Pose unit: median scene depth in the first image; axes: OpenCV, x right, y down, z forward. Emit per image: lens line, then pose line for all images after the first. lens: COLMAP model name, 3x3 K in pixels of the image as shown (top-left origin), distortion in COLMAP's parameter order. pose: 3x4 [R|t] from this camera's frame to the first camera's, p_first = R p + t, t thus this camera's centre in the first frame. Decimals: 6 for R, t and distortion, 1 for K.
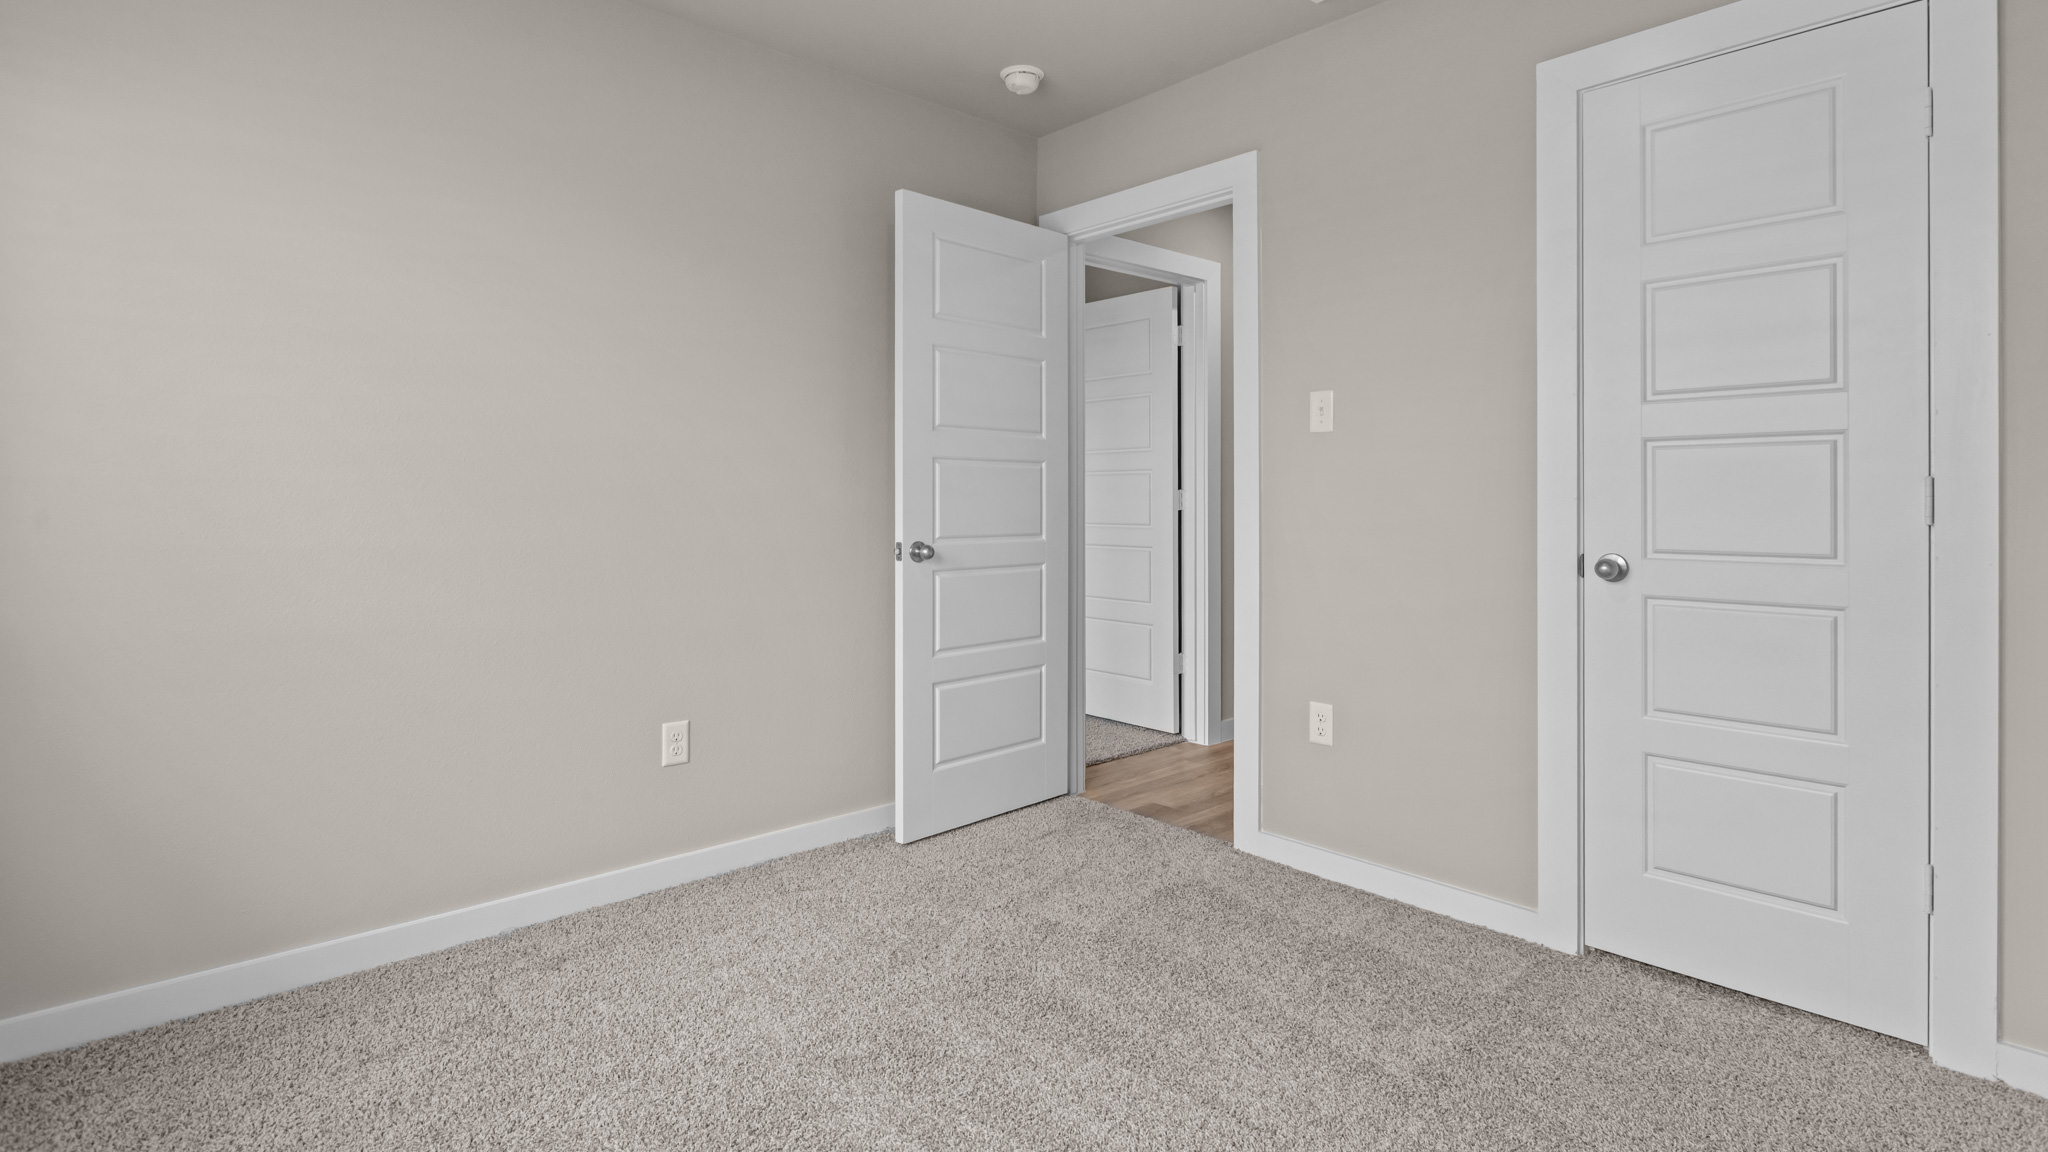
lens RADIAL K [[1001.5, 0, 1012.5], [0, 1001.5, 578.5], [0, 0, 1]] dist [-0.001040, 0.000270]
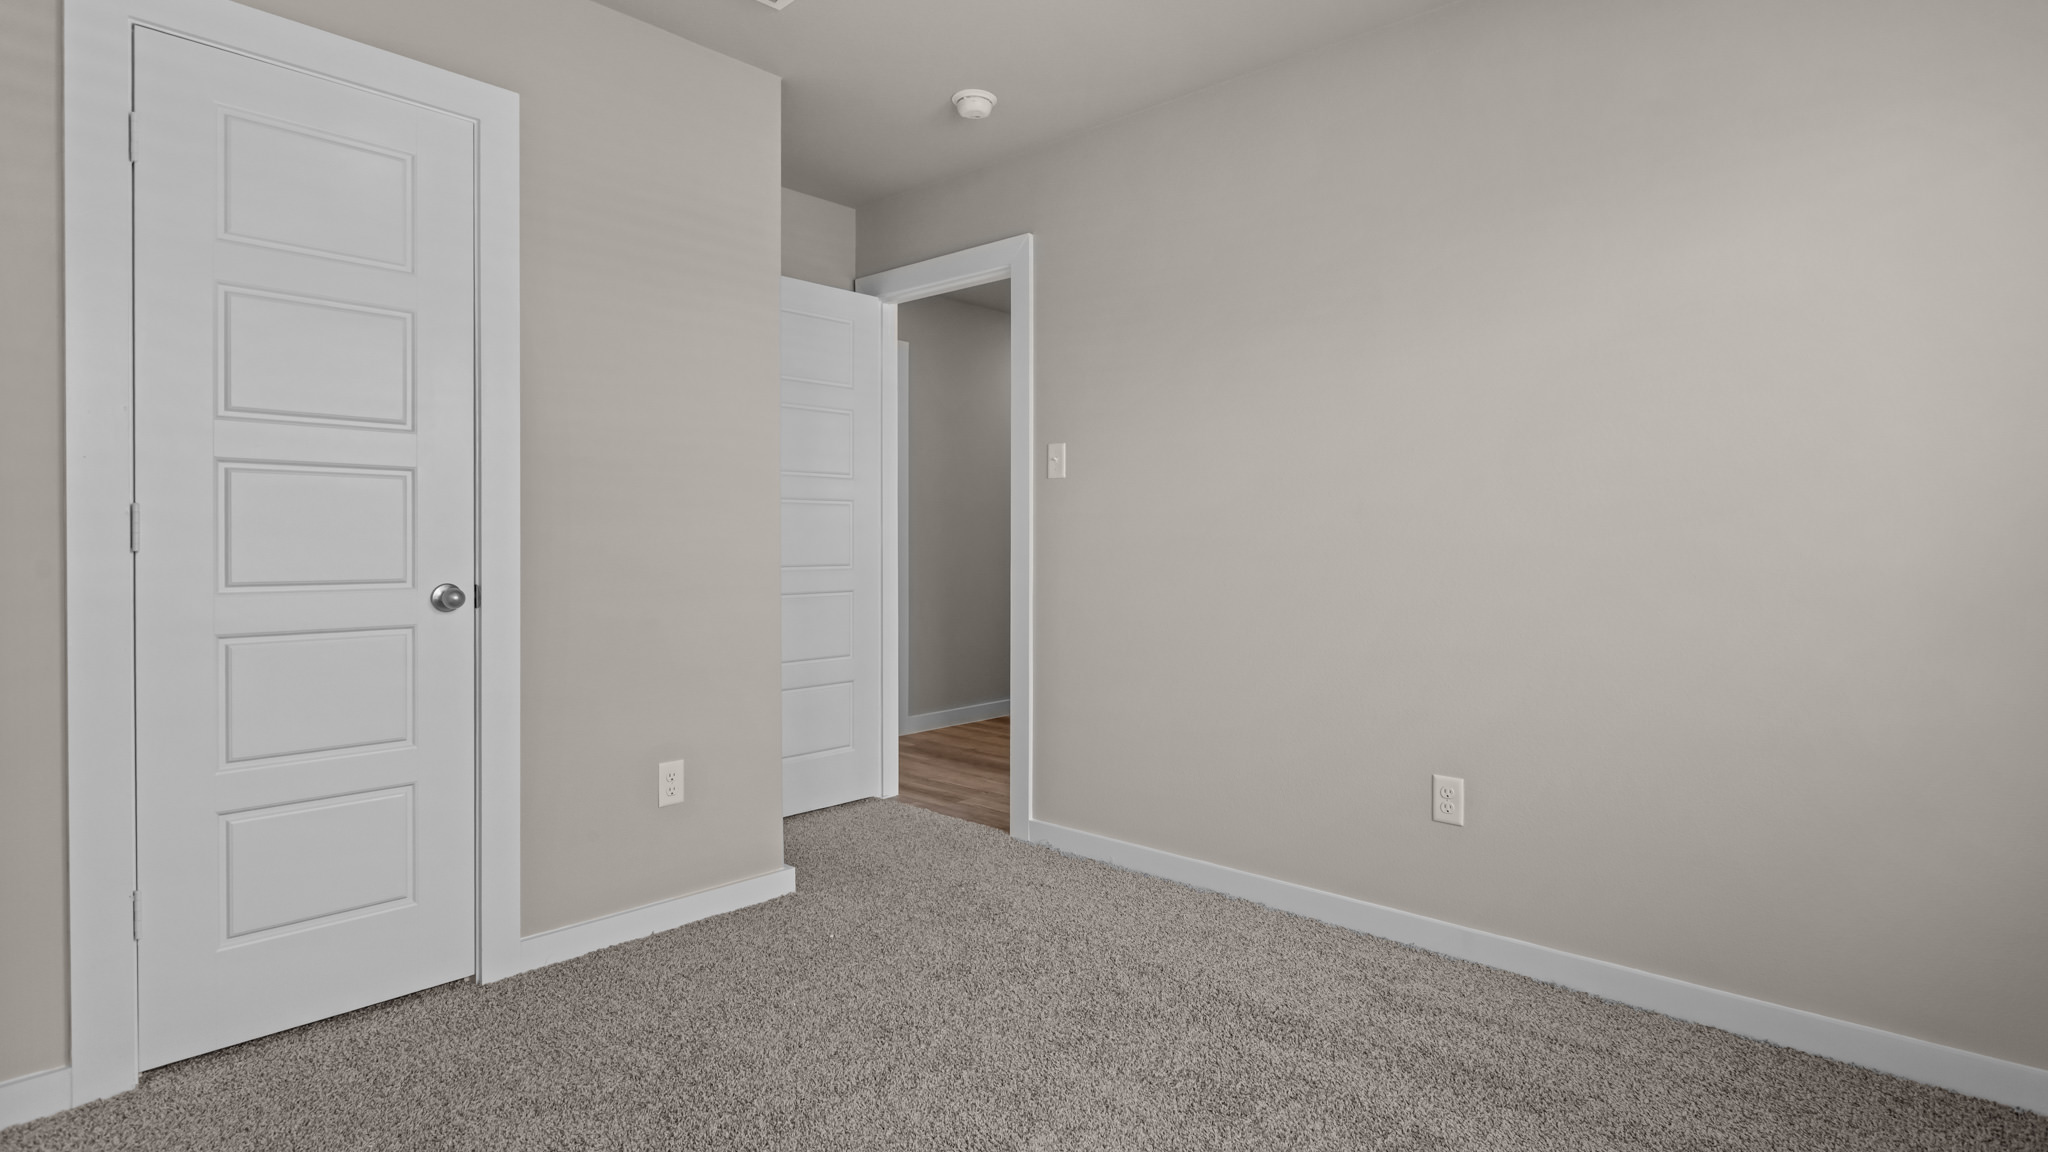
lens RADIAL K [[1001.5, 0, 1012.5], [0, 1001.5, 578.5], [0, 0, 1]] dist [-0.001040, 0.000270]
pose [[-0.047033, -0.039418, 0.998115, -0.330402], [0.068015, 0.996776, 0.042570, -0.025504], [-0.996575, 0.069889, -0.044200, 0.382708]]
